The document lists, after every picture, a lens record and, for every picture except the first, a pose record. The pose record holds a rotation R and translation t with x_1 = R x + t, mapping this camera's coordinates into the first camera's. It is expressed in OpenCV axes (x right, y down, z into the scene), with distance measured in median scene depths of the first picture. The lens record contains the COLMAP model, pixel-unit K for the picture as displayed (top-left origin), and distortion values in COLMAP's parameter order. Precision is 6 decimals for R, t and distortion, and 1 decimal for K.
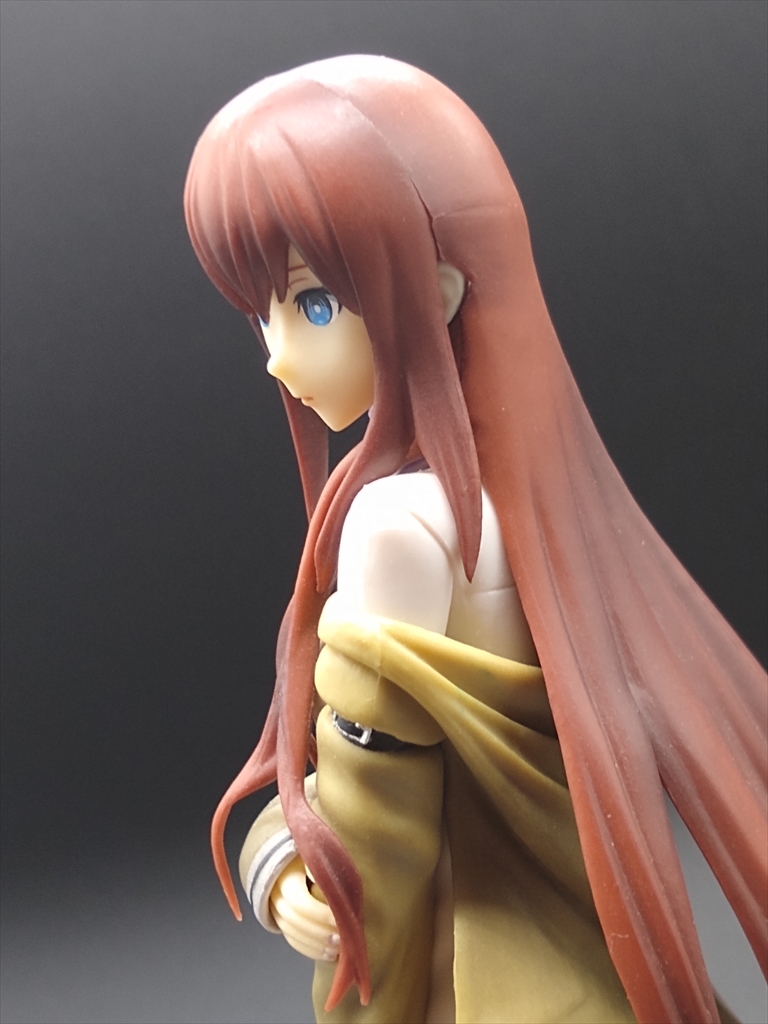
lens RADIAL K [[1755.4, 0, 384.0], [0, 1755.4, 512.0], [0, 0, 1]] dist [0.240118, -1.365041]
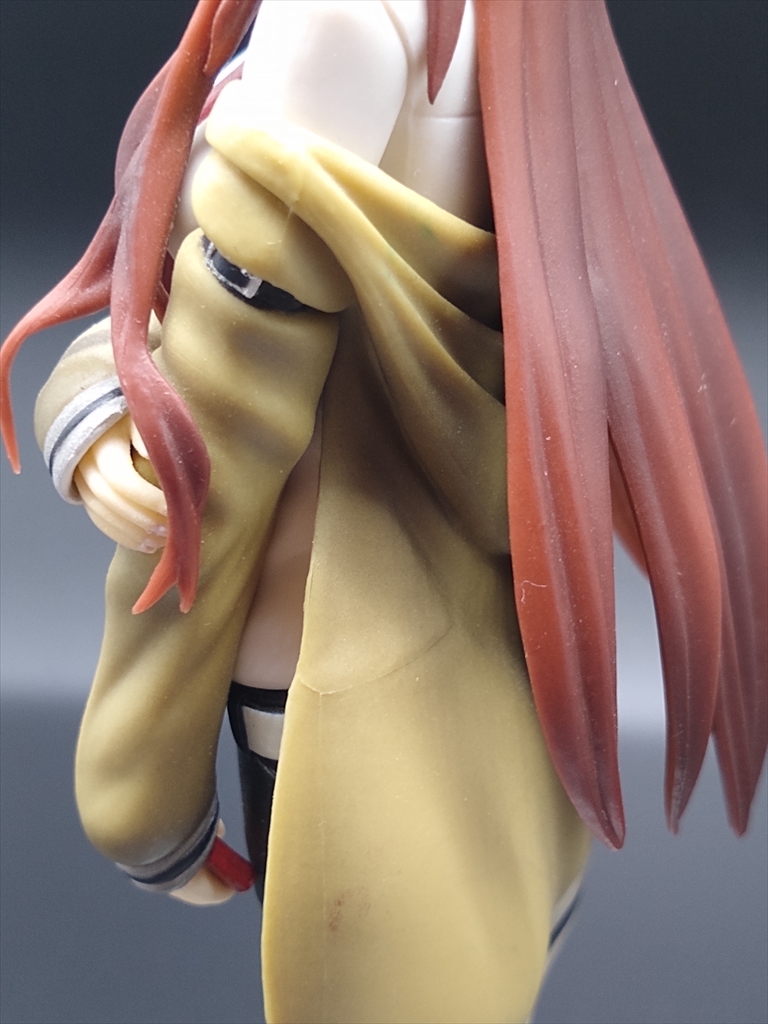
lens RADIAL K [[1755.4, 0, 384.0], [0, 1755.4, 512.0], [0, 0, 1]] dist [0.240118, -1.365041]
pose [[0.966017, 0.126225, 0.225561, -0.110303], [-0.187117, 0.943535, 0.273365, 0.003018], [-0.178319, -0.306282, 0.935090, 0.263209]]
